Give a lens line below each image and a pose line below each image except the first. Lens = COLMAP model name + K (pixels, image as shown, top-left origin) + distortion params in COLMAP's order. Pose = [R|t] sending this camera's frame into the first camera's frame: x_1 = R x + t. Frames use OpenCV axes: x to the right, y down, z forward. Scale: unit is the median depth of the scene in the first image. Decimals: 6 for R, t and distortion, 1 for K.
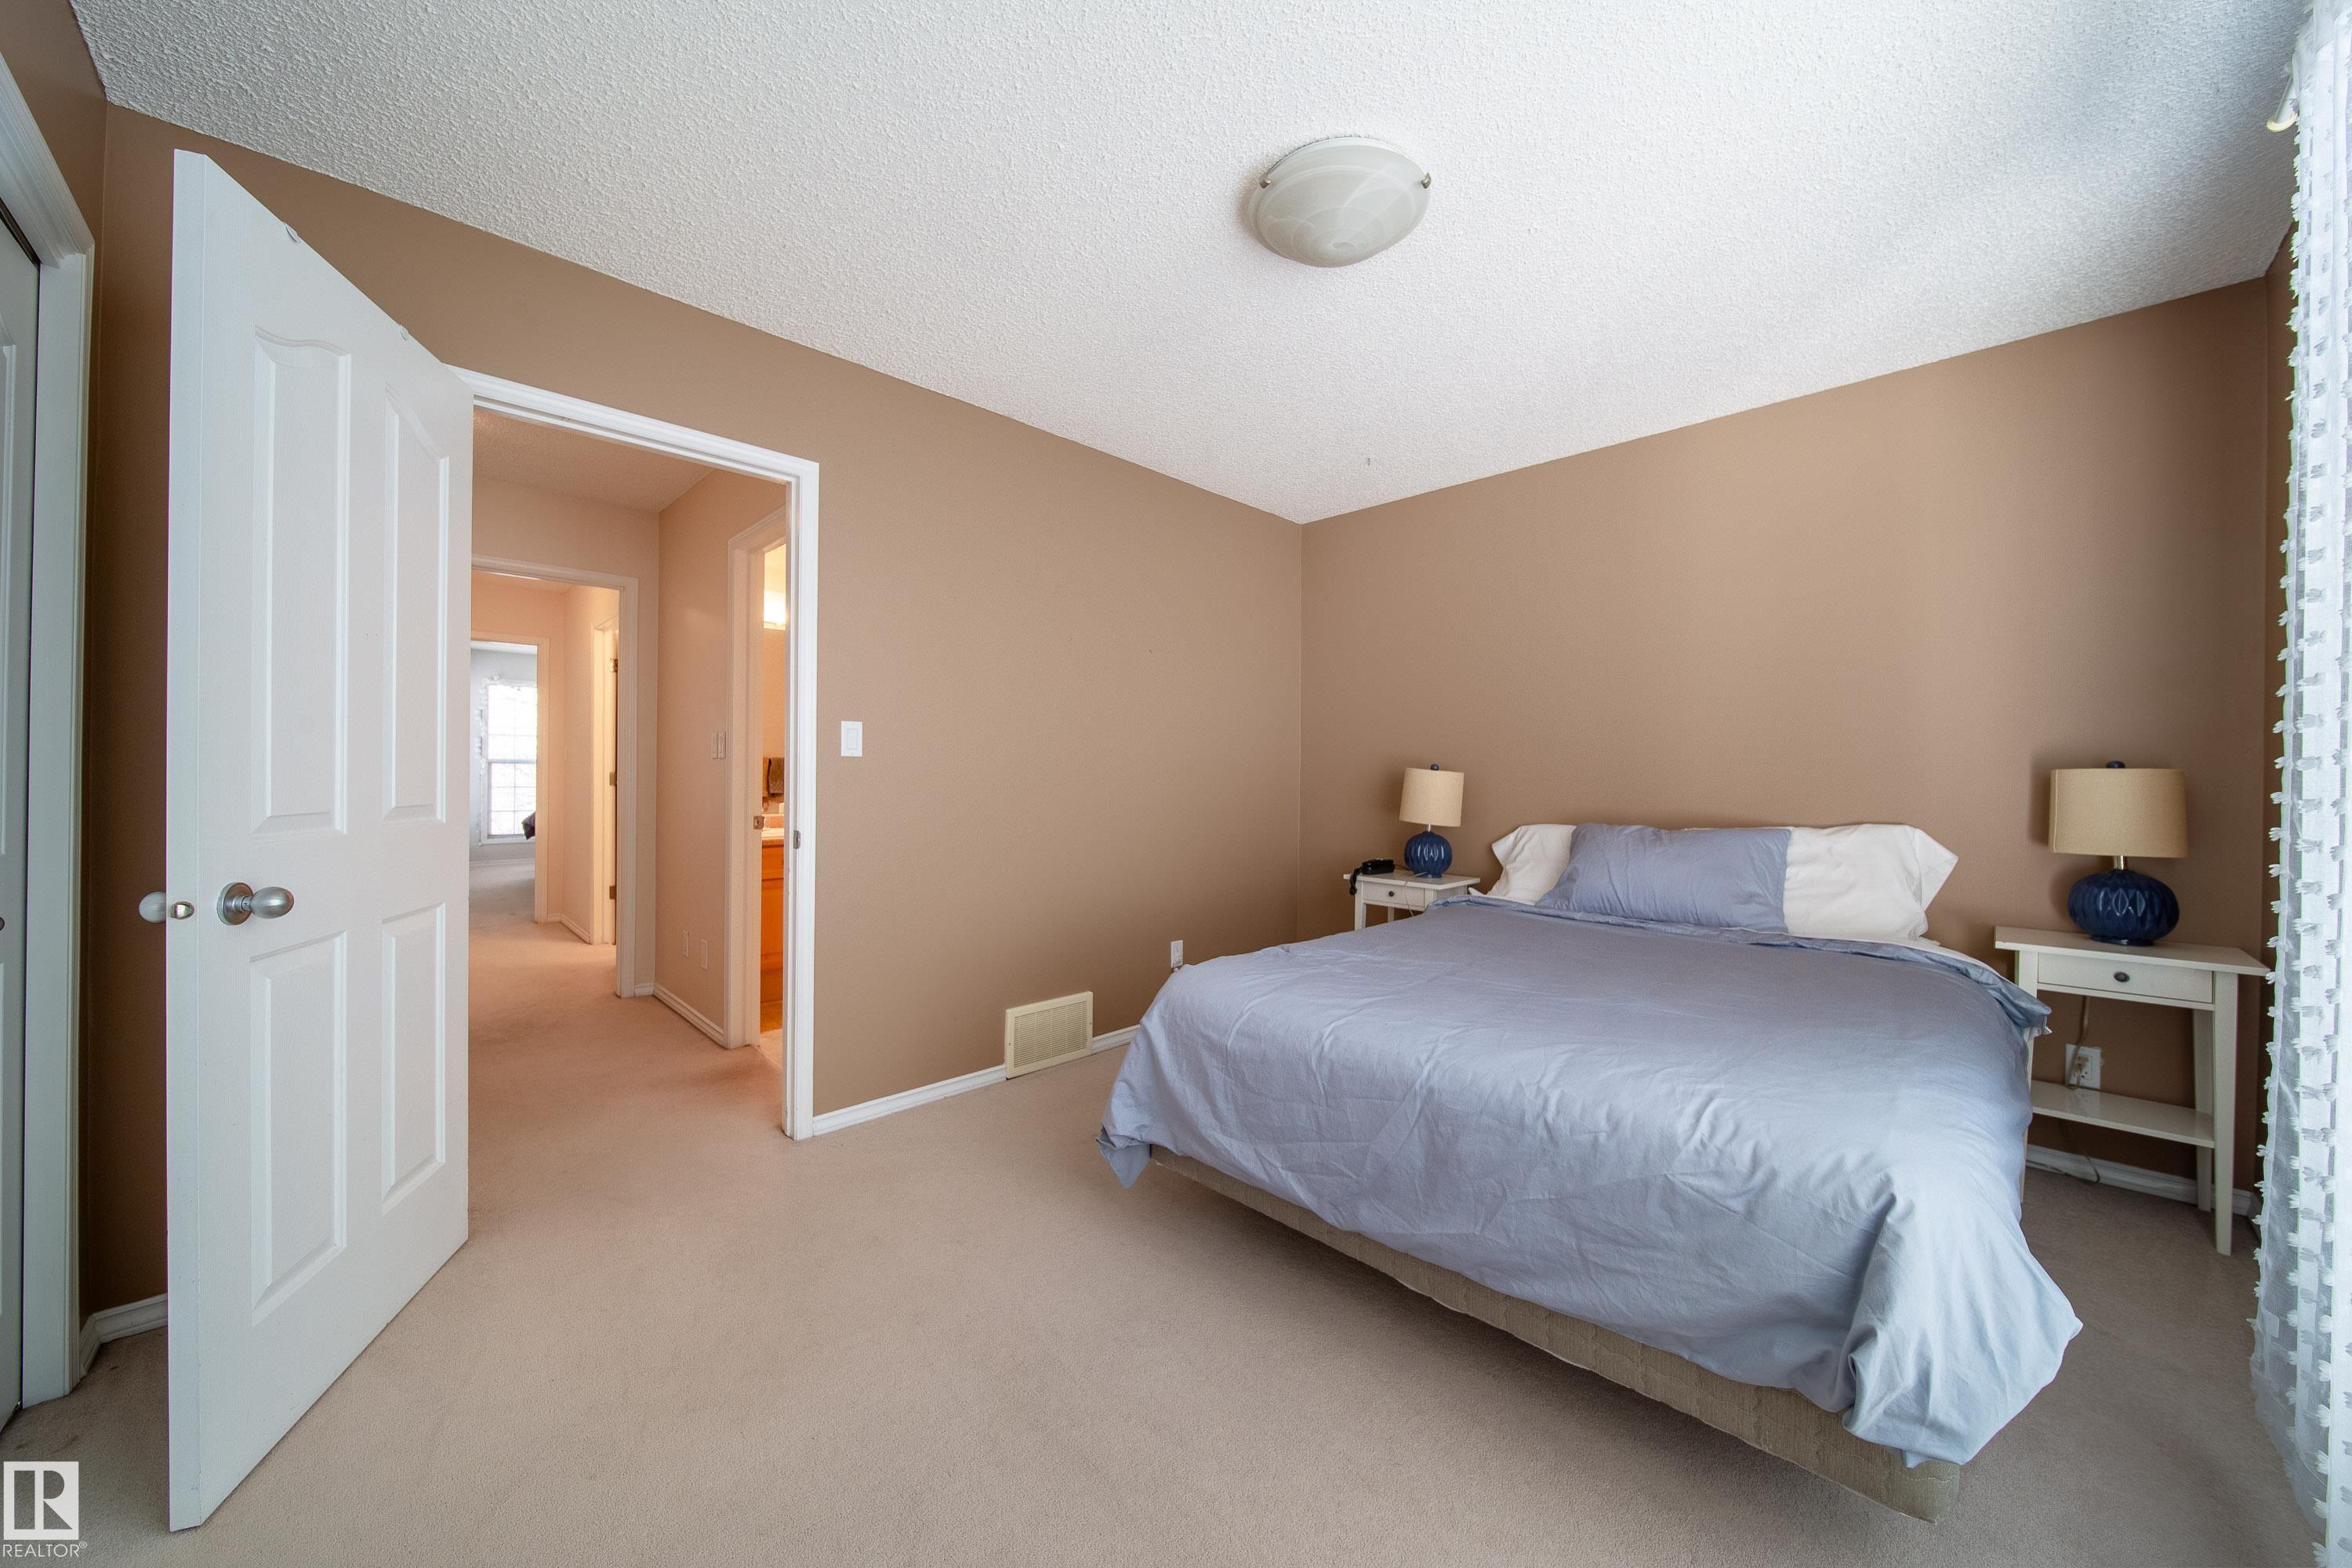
lens RADIAL K [[837.9, 0, 1169.6], [0, 837.9, 773.1], [0, 0, 1]] dist [-0.002267, -0.000109]
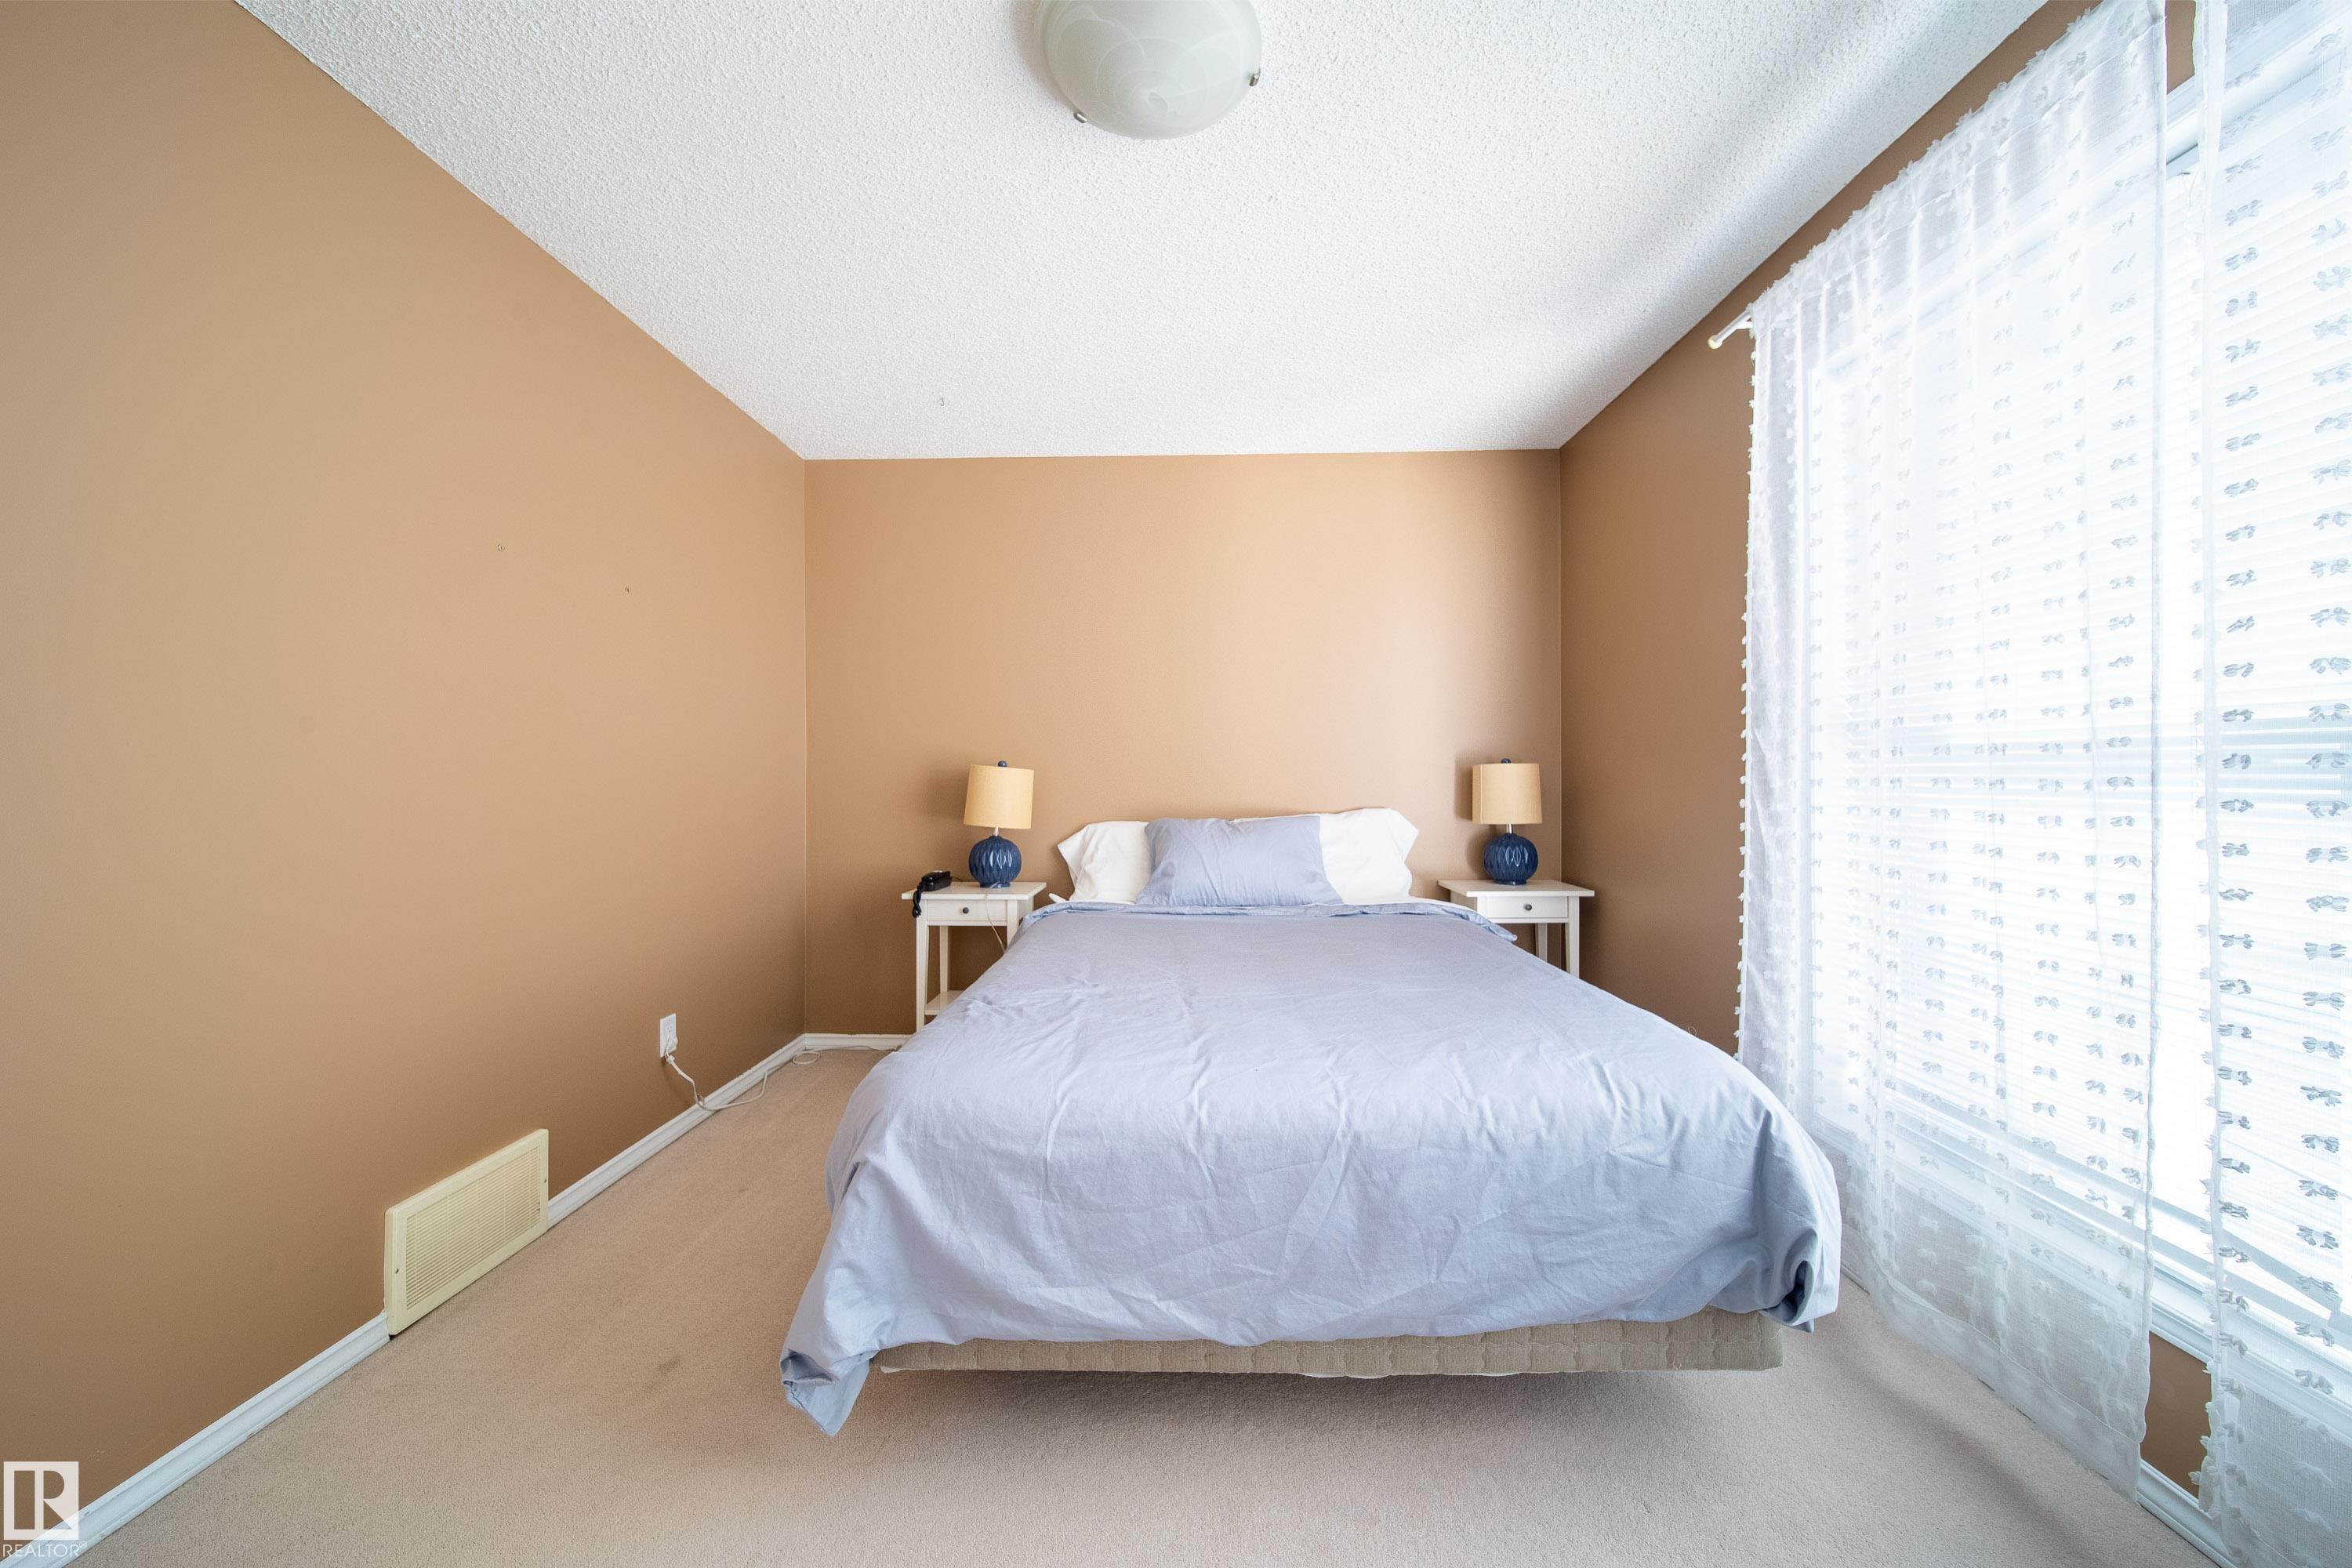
lens RADIAL K [[837.9, 0, 1180.6], [0, 837.9, 774.9], [0, 0, 1]] dist [-0.002267, -0.000109]
pose [[0.714441, -0.008183, 0.699648, -0.365441], [0.007341, 0.999964, 0.004199, 0.004330], [-0.699657, 0.002136, 0.714476, 0.455190]]
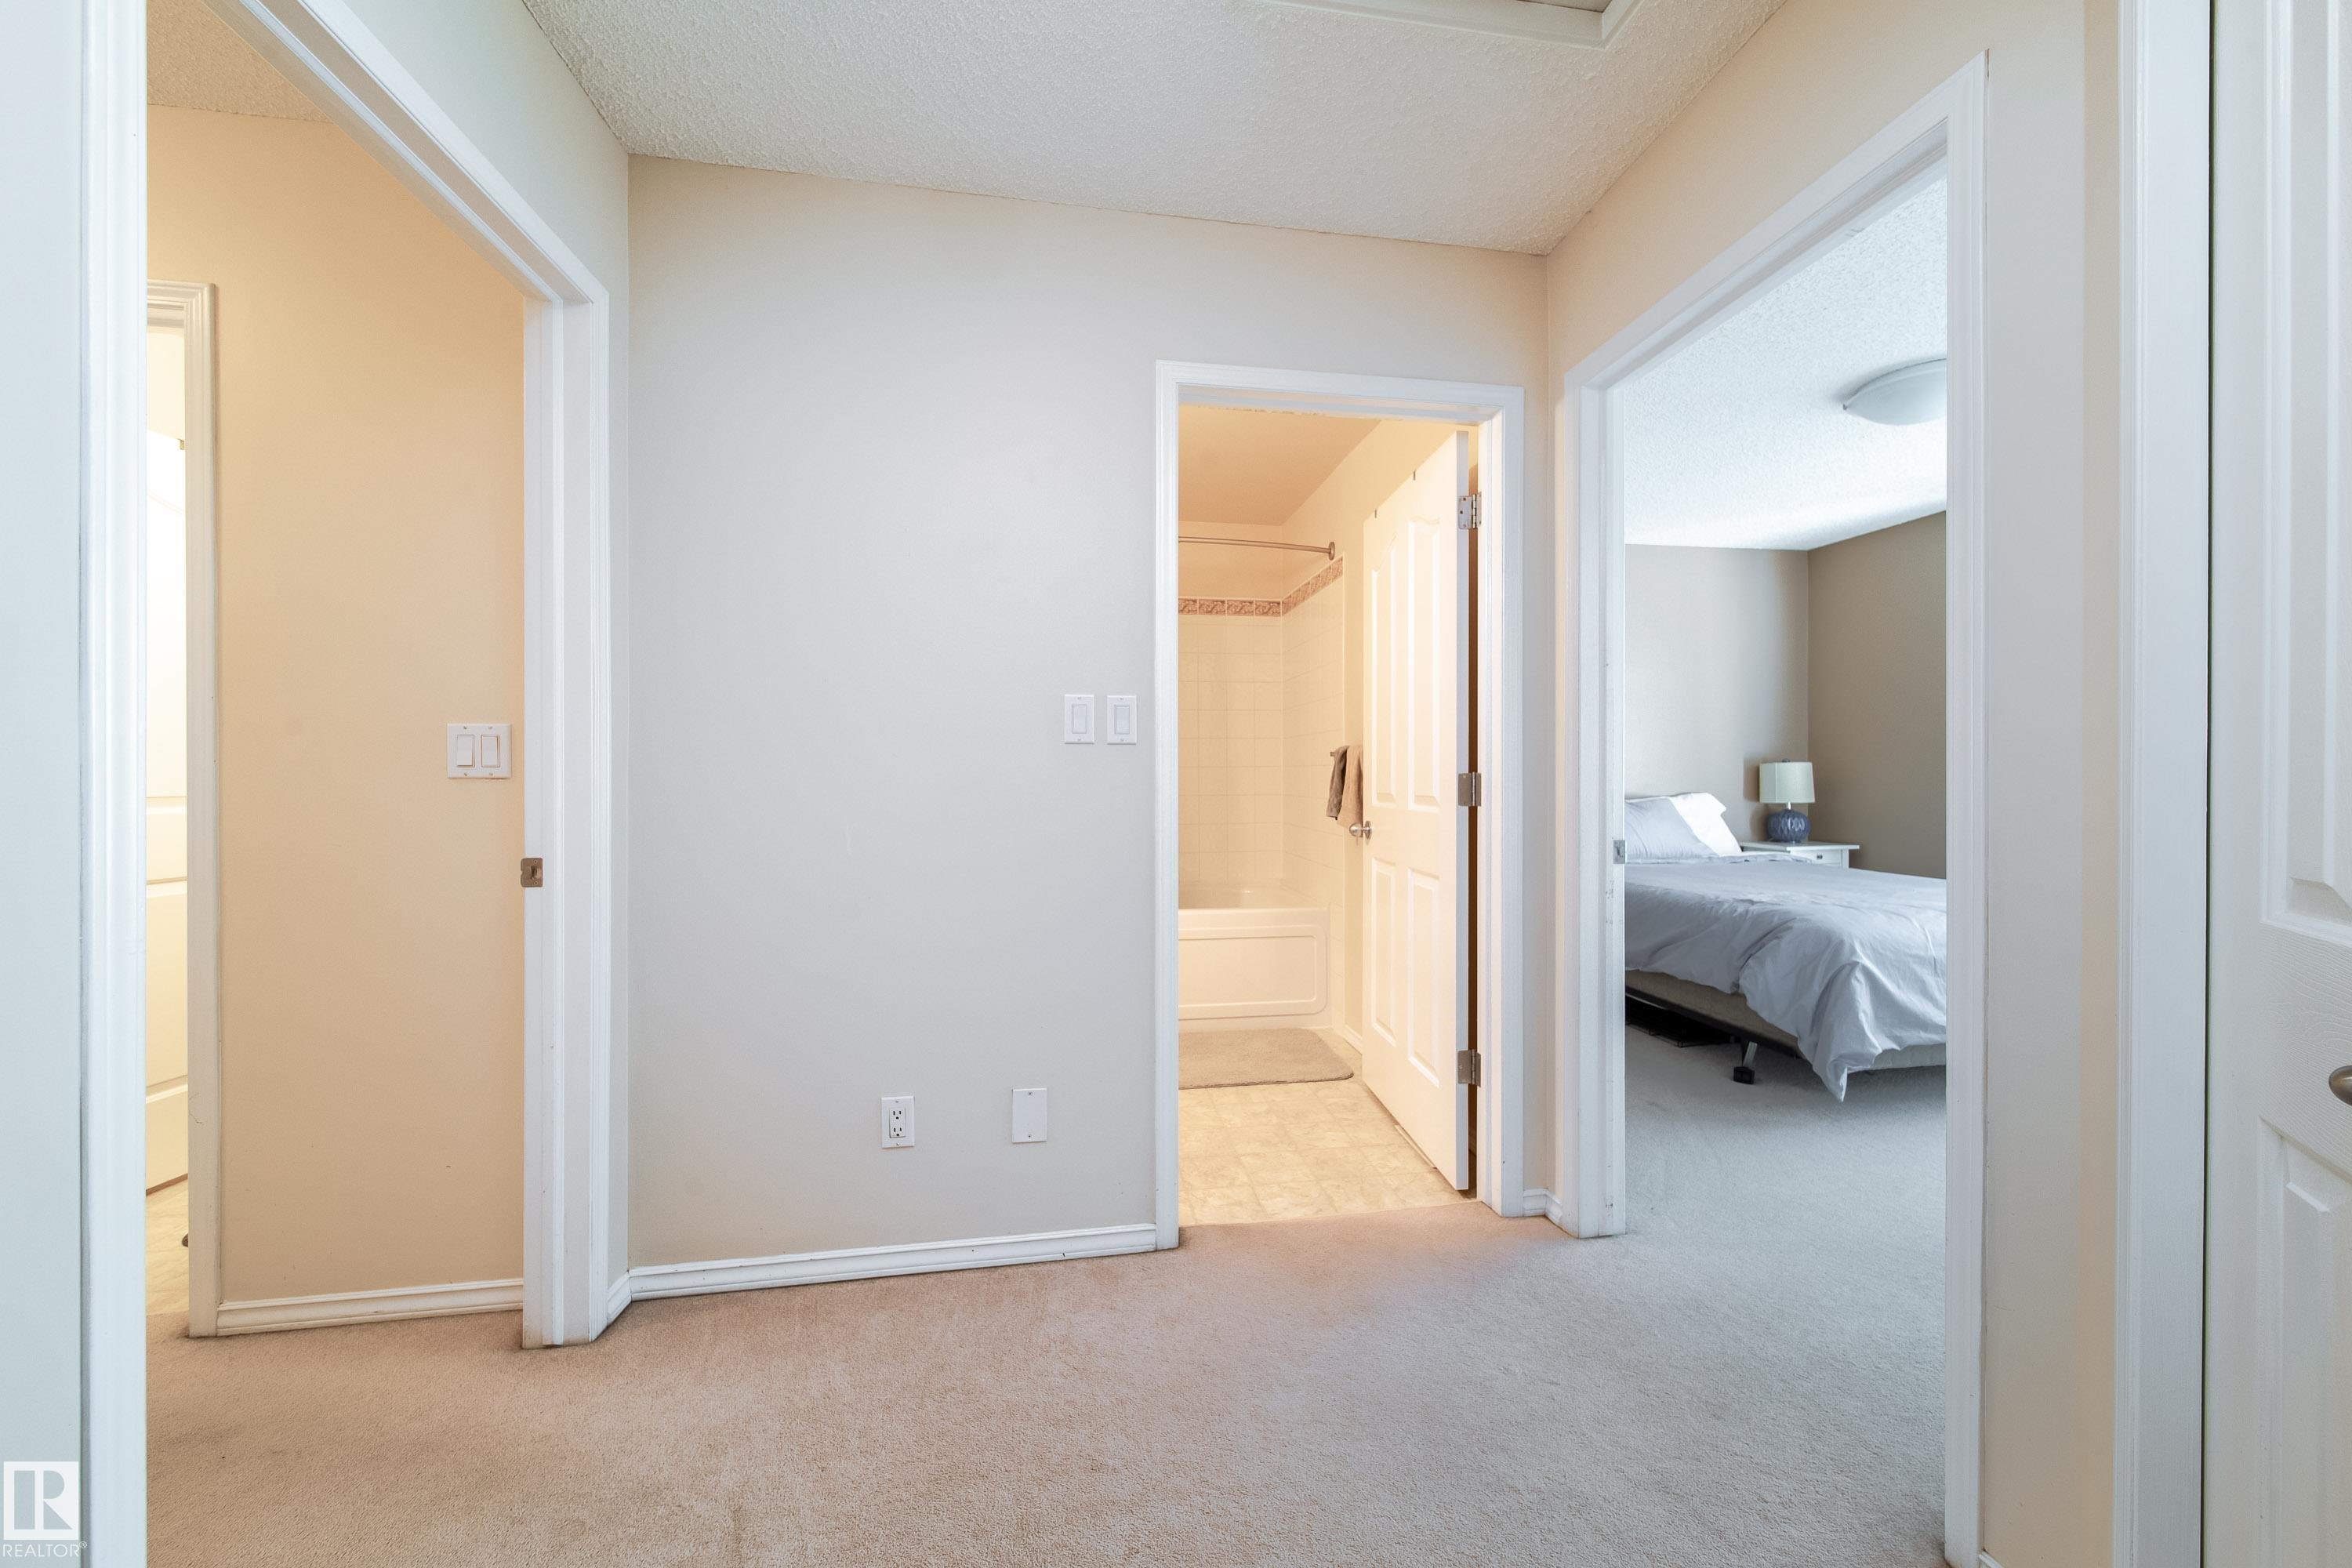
lens RADIAL K [[837.9, 0, 1164.4], [0, 837.9, 775.5], [0, 0, 1]] dist [-0.002267, -0.000109]
pose [[0.579866, -0.008650, 0.814666, -1.980387], [0.004292, 0.999962, 0.007562, 0.005402], [-0.814701, -0.000888, 0.579881, 1.341830]]
